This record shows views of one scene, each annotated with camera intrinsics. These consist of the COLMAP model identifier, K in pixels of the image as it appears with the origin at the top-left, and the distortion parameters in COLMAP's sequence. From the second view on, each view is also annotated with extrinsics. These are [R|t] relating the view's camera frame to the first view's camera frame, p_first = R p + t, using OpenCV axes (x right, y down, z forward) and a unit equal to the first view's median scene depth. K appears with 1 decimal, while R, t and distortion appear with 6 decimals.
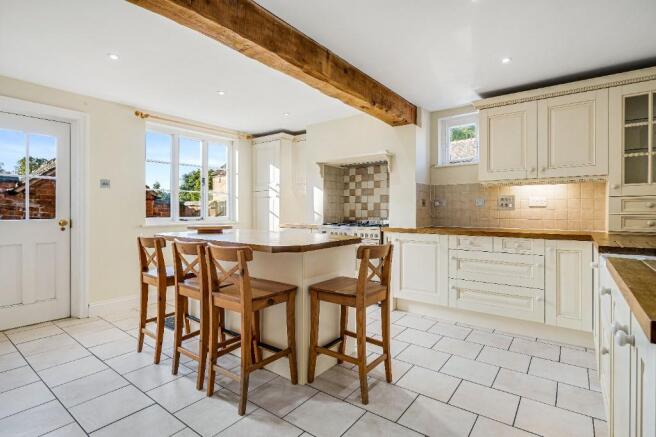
lens RADIAL K [[326.7, 0, 332.8], [0, 326.7, 211.6], [0, 0, 1]] dist [0.000026, 0.001956]
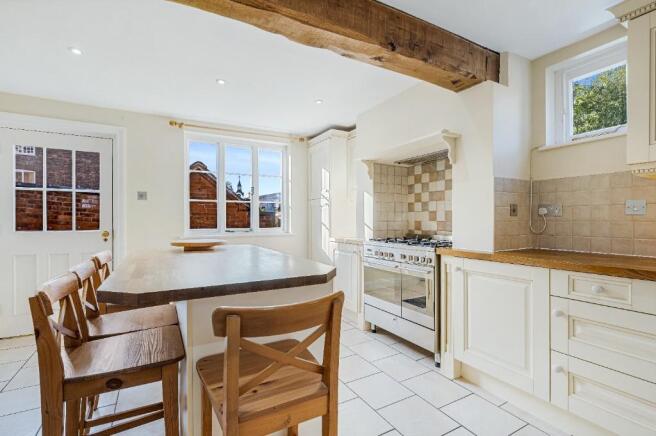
lens RADIAL K [[307.4, 0, 326.4], [0, 307.4, 220.9], [0, 0, 1]] dist [0.004482, -0.000814]
pose [[0.911671, 0.000424, -0.410922, 0.204264], [-0.000057, 1.000000, 0.000904, -0.006965], [0.410922, -0.000800, 0.911670, 0.349357]]
